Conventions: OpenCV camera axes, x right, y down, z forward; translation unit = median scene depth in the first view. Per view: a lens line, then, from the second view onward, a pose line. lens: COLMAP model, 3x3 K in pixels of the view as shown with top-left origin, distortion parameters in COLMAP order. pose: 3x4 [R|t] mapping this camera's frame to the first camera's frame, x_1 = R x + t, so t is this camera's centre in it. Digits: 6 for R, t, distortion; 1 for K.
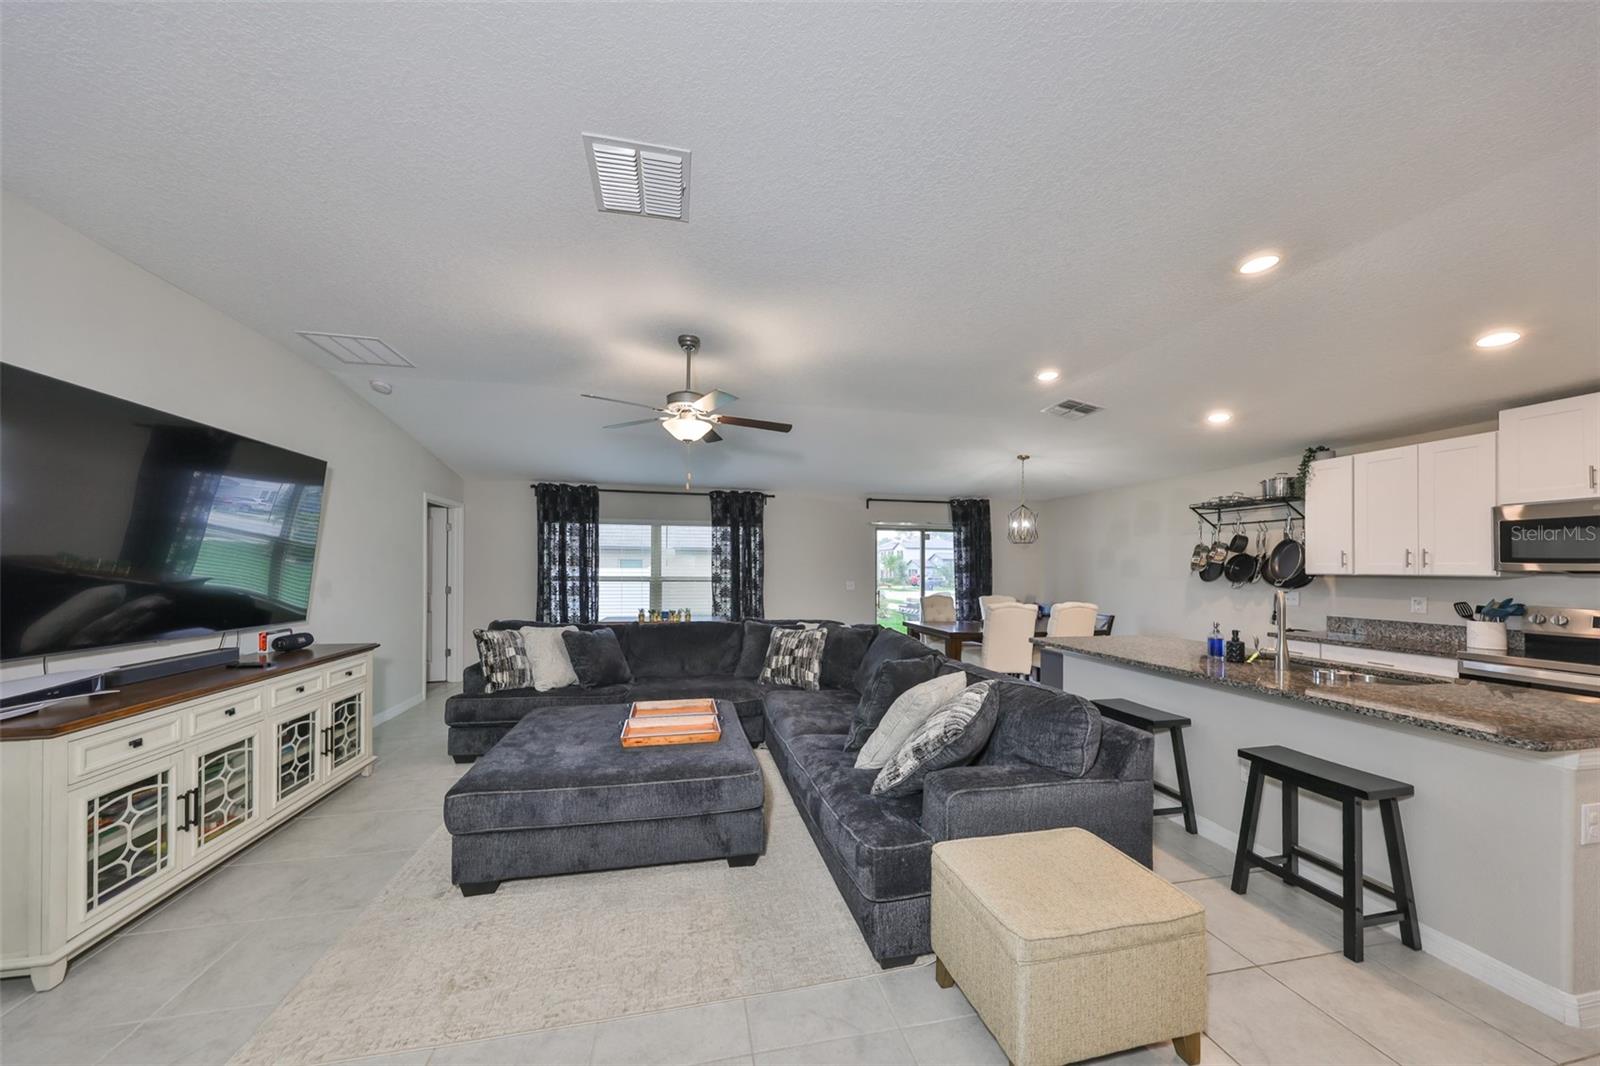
lens RADIAL K [[509.3, 0, 766.5], [0, 509.3, 564.2], [0, 0, 1]] dist [0.000443, -0.000041]
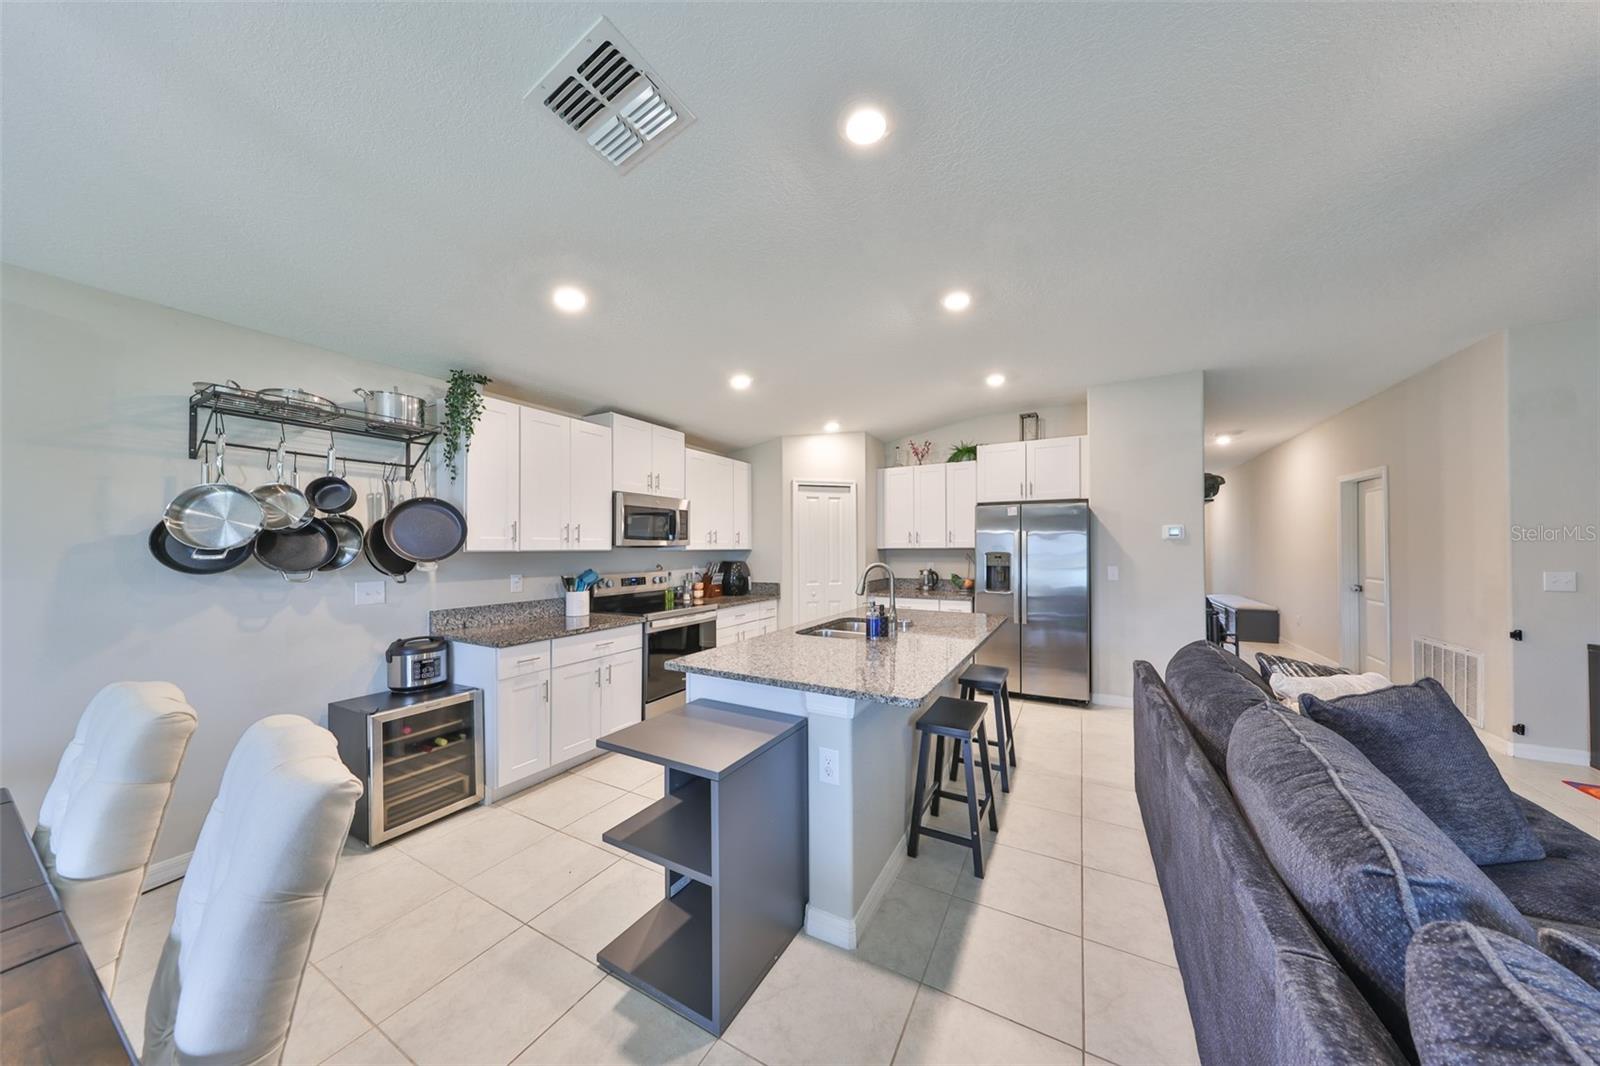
lens RADIAL K [[492.1, 0, 810.3], [0, 492.1, 550.9], [0, 0, 1]] dist [-0.001137, -0.000129]
pose [[-0.775409, -0.009418, 0.631389, 0.245626], [-0.005989, 0.999953, 0.007560, 0.009369], [-0.631430, 0.002081, -0.775430, 1.131773]]
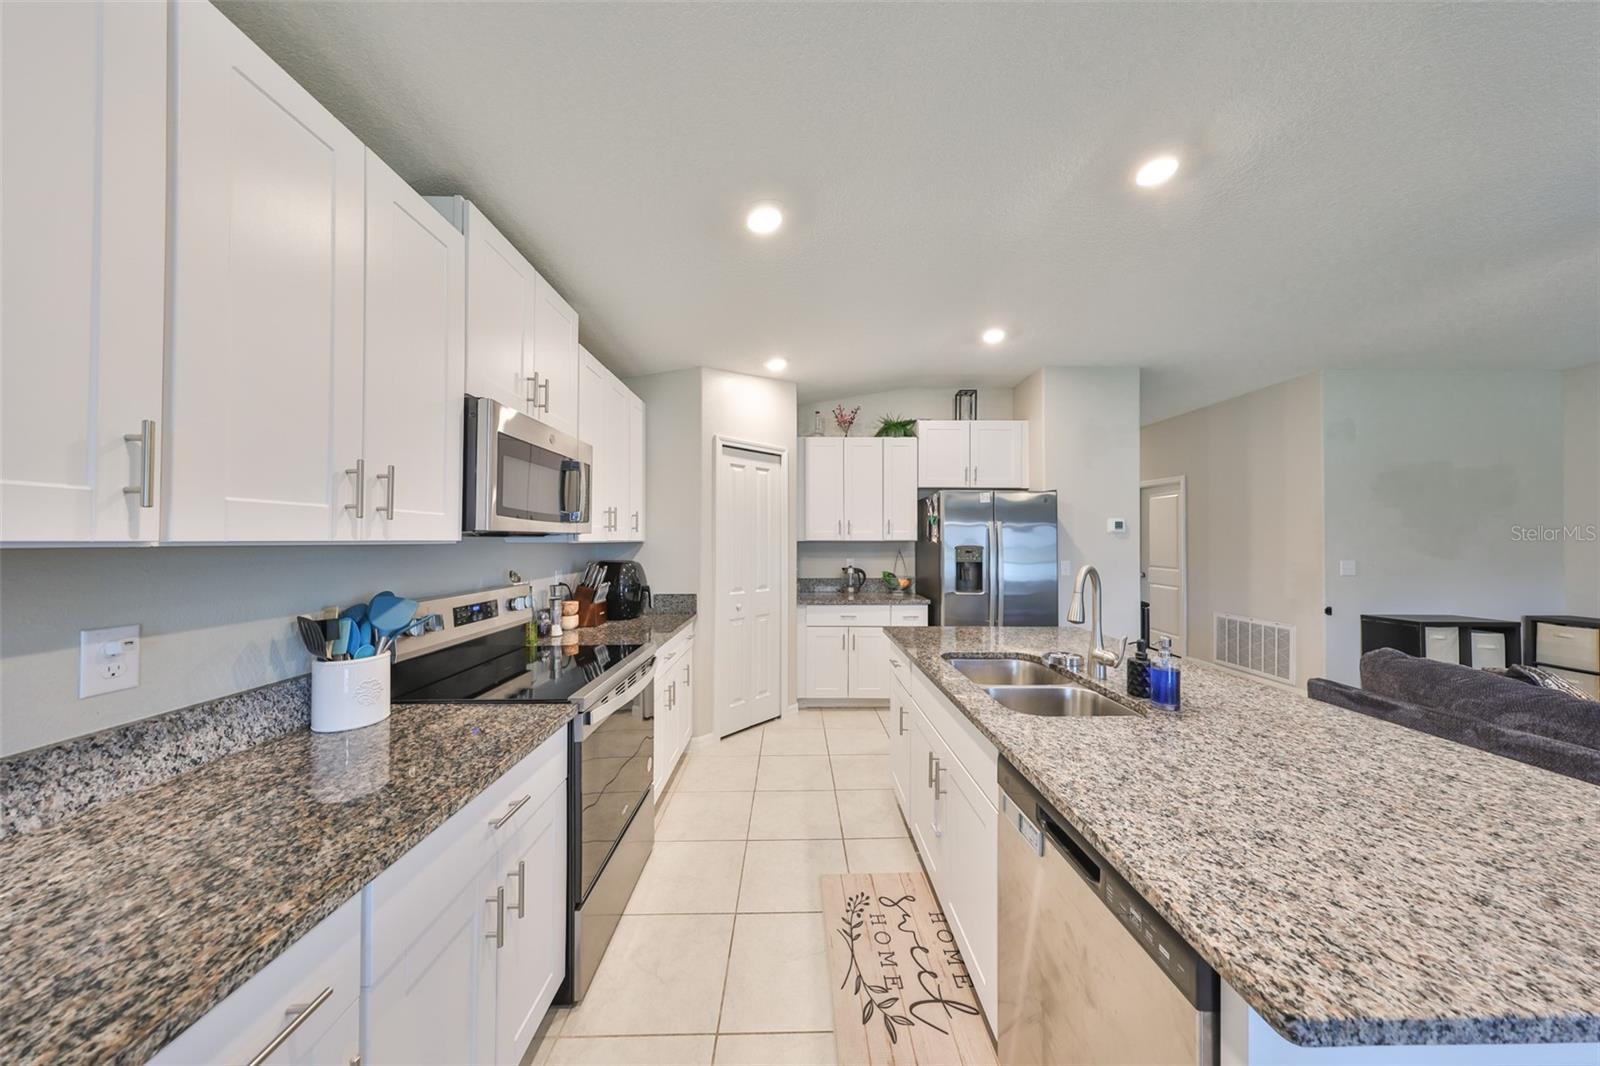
lens RADIAL K [[491.8, 0, 798.9], [0, 491.8, 536.4], [0, 0, 1]] dist [-0.000448, -0.000228]
pose [[-0.986267, -0.007312, 0.164995, 0.741766], [-0.009380, 0.999887, -0.011760, 0.014077], [-0.164890, -0.013146, -0.986224, 0.991737]]
